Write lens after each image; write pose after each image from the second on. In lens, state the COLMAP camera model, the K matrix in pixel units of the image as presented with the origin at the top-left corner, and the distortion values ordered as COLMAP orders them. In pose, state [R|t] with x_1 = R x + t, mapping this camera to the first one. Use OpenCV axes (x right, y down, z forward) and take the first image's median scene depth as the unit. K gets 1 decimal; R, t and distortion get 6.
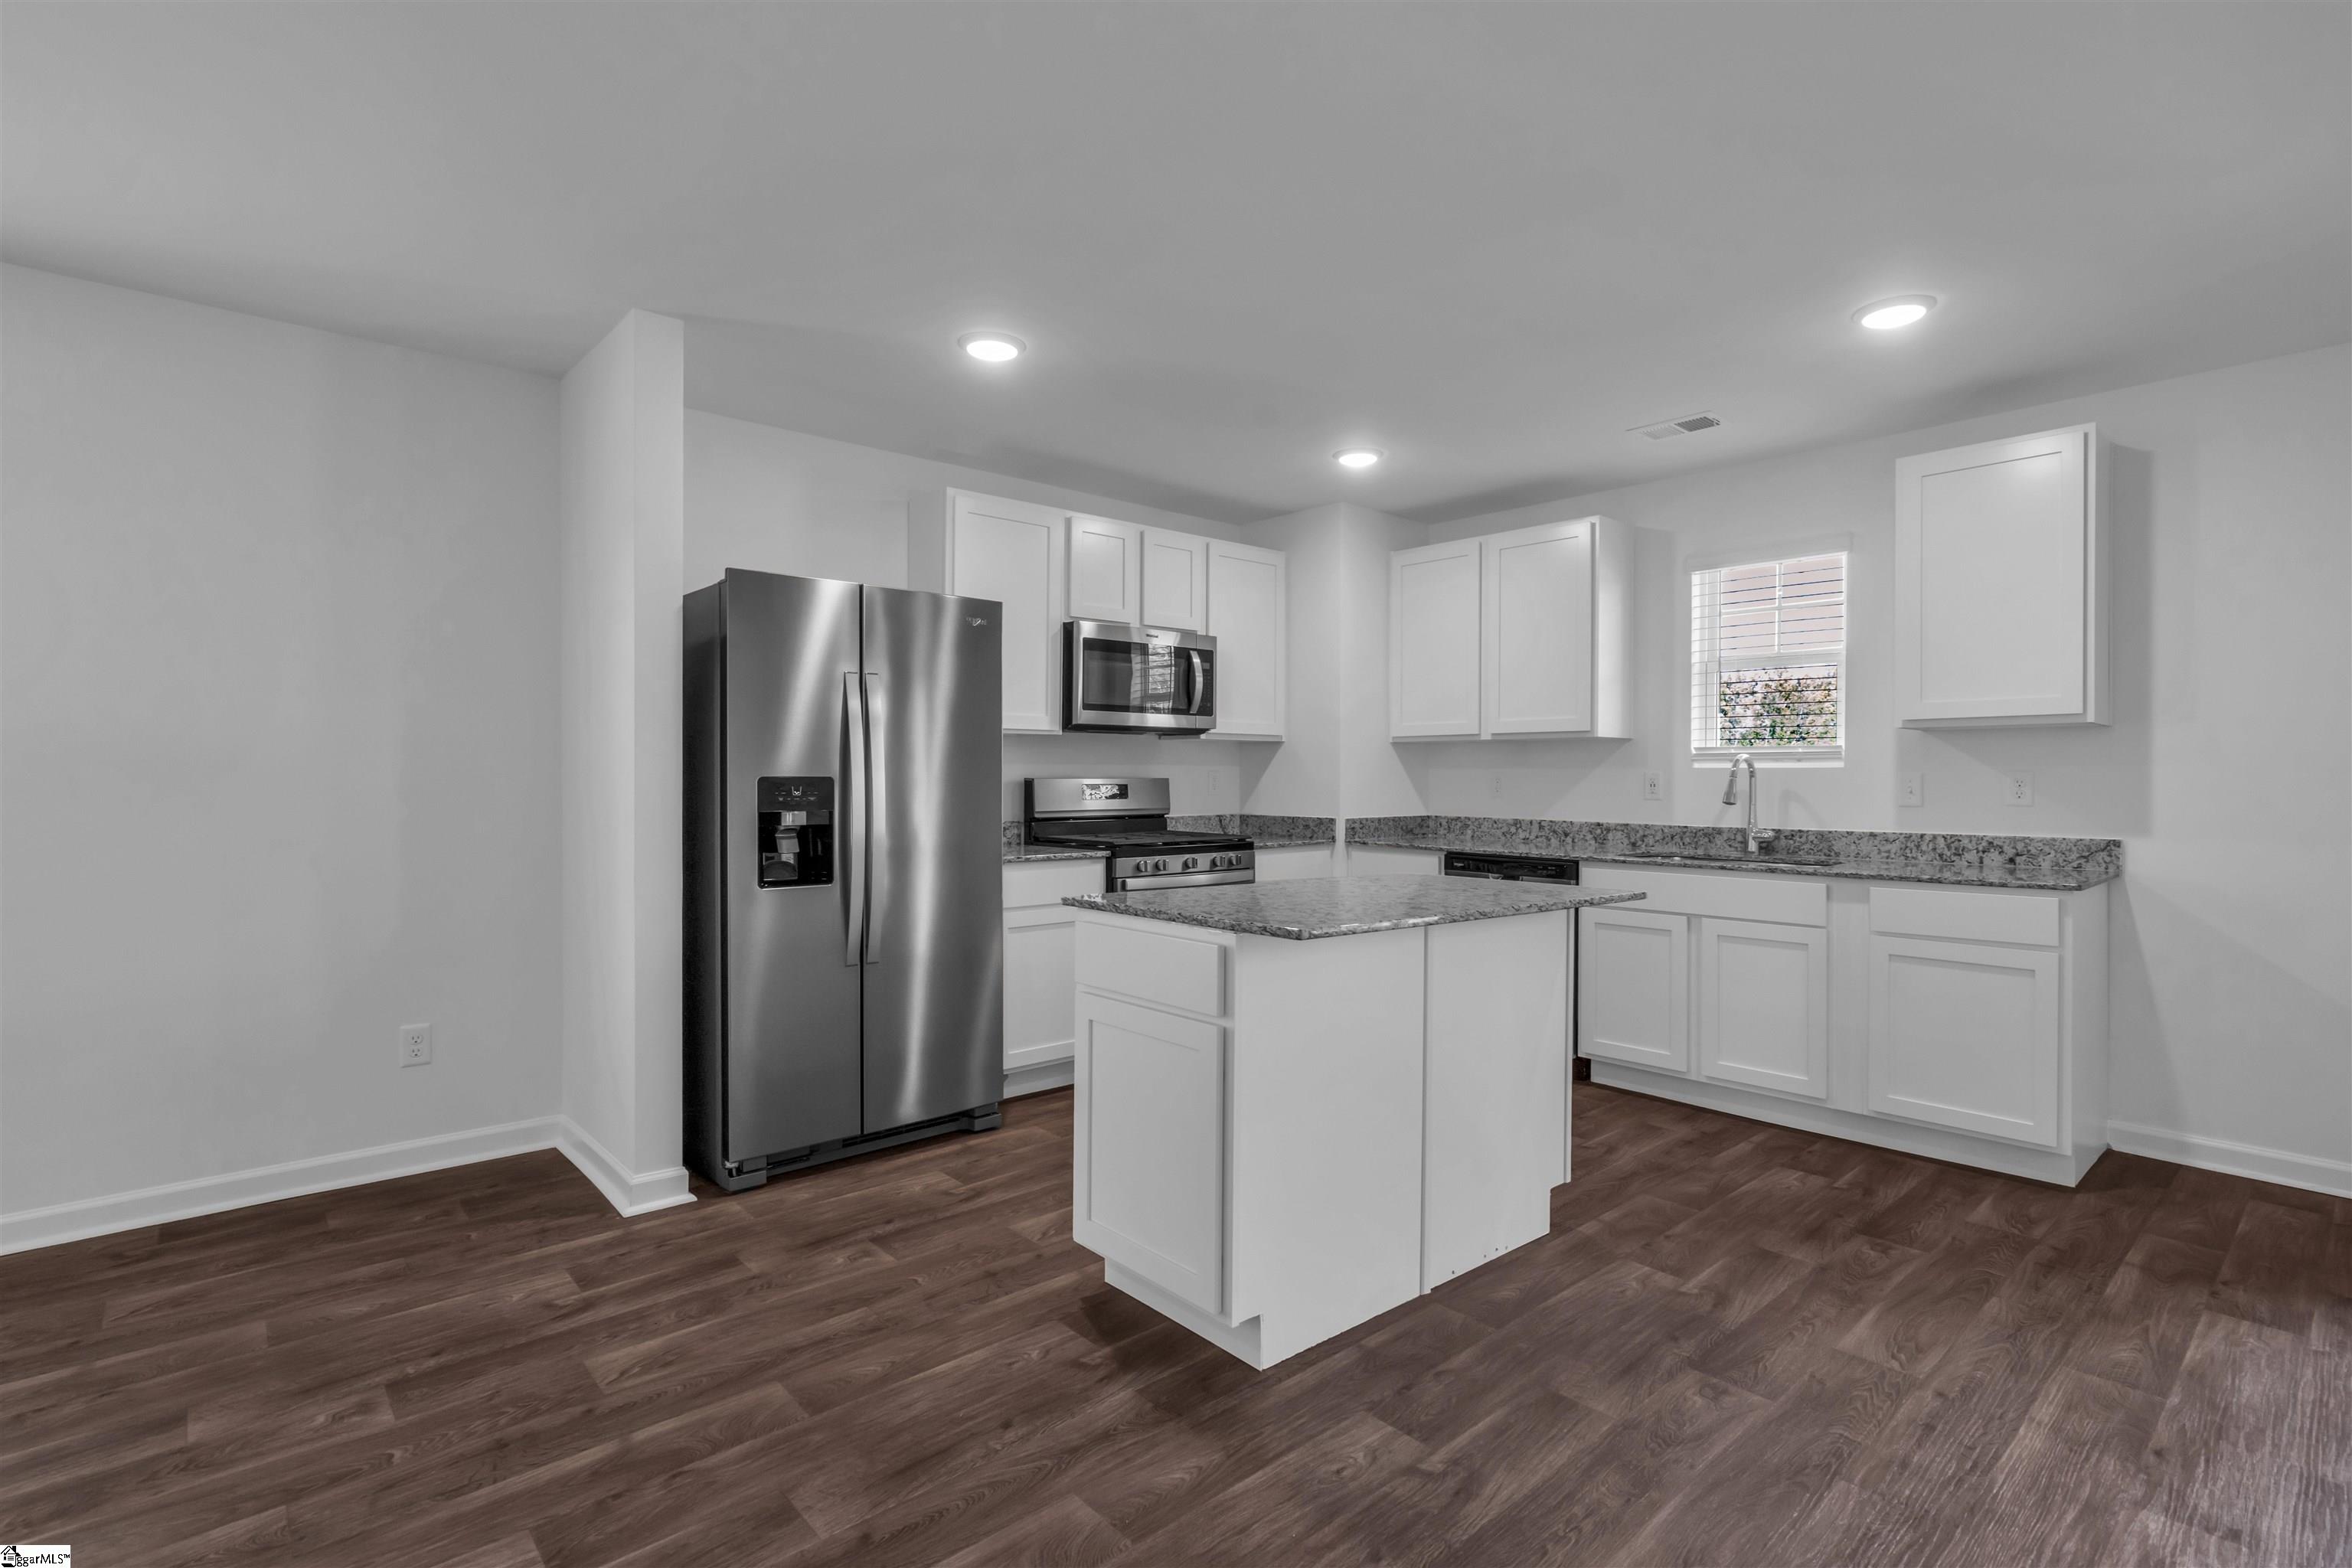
lens RADIAL K [[1076.7, 0, 1223.8], [0, 1076.7, 779.5], [0, 0, 1]] dist [-0.001146, -0.000874]
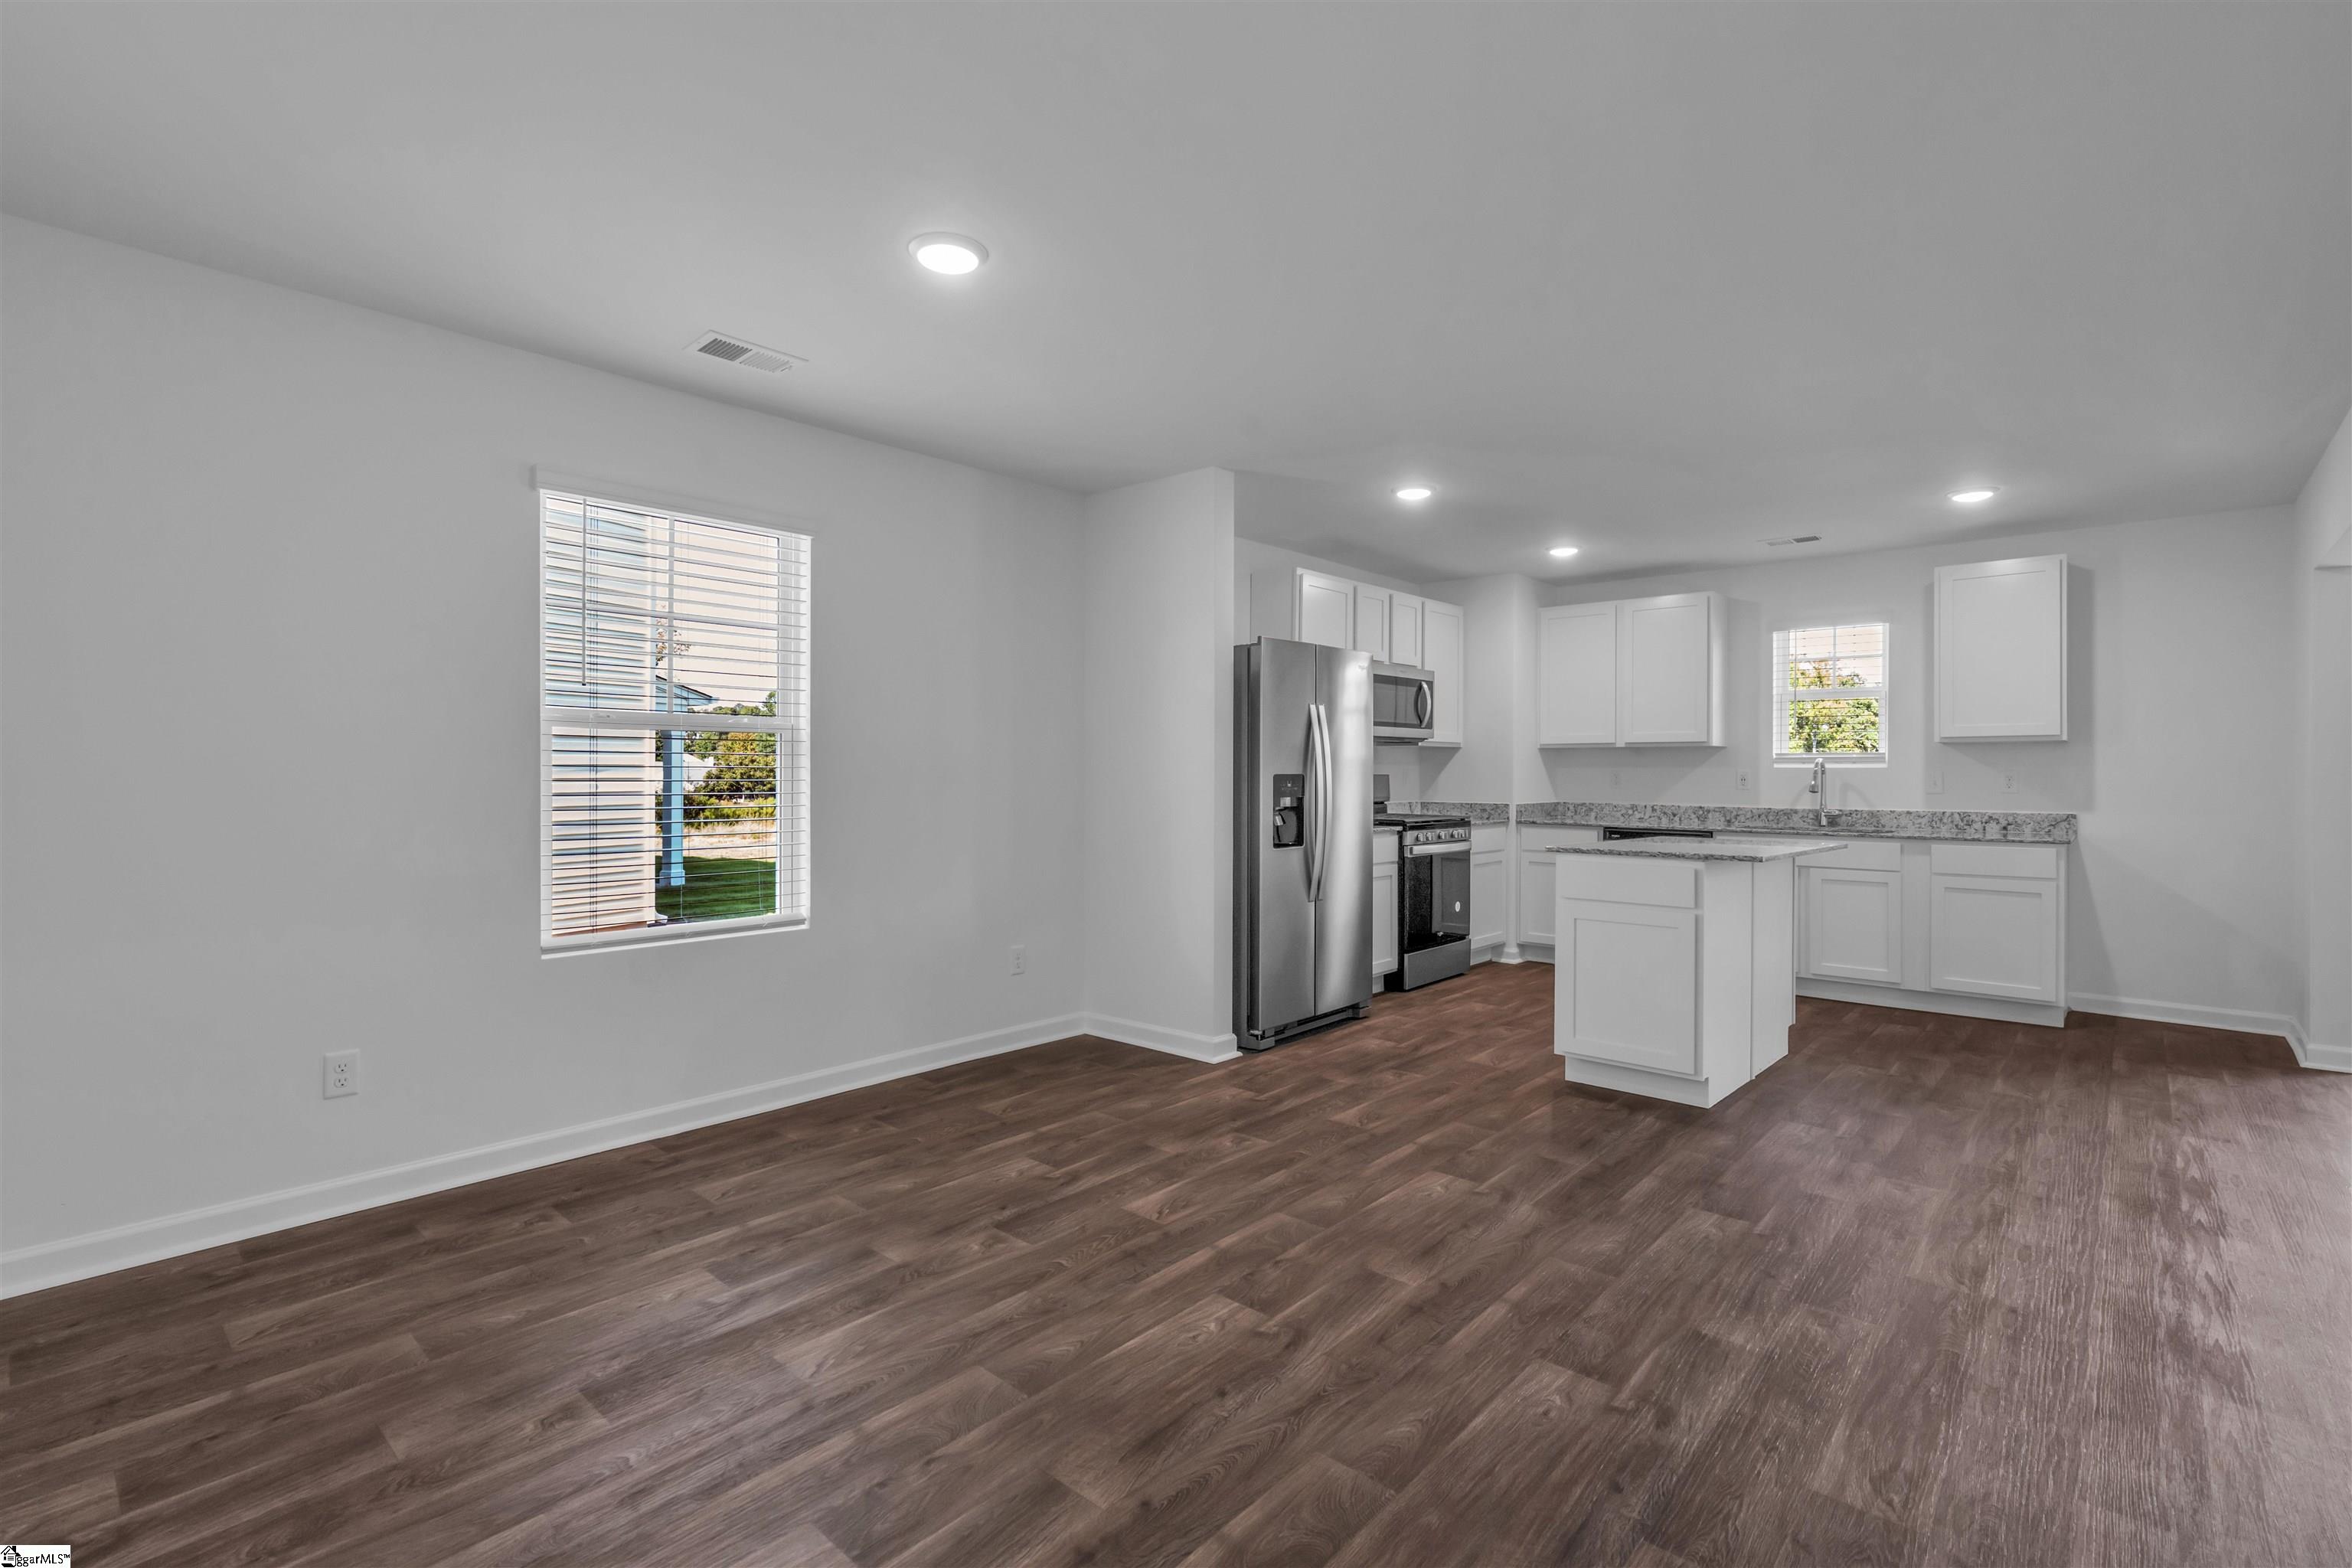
lens RADIAL K [[1076.7, 0, 1165.3], [0, 1076.7, 767.8], [0, 0, 1]] dist [-0.001146, -0.000874]
pose [[0.994489, 0.000511, 0.104839, -0.653565], [0.000097, 0.999983, -0.005788, -0.002938], [-0.104840, 0.005767, 0.994472, -0.426197]]
